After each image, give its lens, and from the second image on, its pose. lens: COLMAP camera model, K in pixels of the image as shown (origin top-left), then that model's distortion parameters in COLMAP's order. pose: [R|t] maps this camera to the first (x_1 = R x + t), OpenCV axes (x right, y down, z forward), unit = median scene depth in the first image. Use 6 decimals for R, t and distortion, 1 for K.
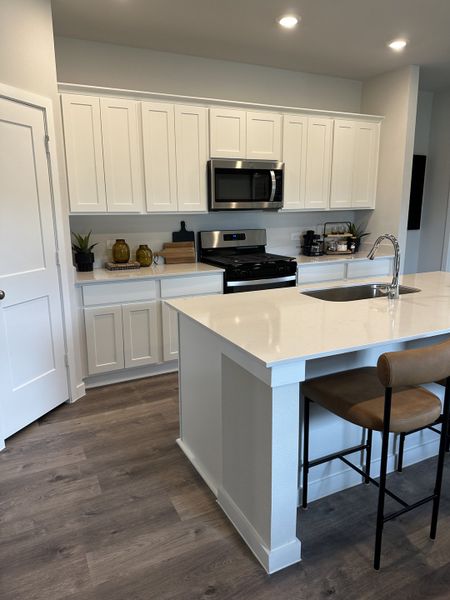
lens RADIAL K [[425.5, 0, 225.0], [0, 425.5, 300.0], [0, 0, 1]] dist [0.093170, -0.178471]
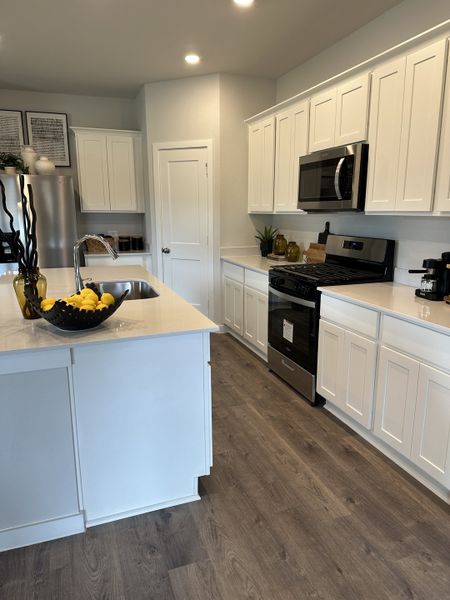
lens RADIAL K [[425.5, 0, 225.0], [0, 425.5, 300.0], [0, 0, 1]] dist [0.093170, -0.178471]
pose [[-0.123052, 0.223589, -0.966885, 0.894922], [-0.191413, 0.950647, 0.244195, -0.213880], [0.973765, 0.215123, -0.074181, 0.912211]]
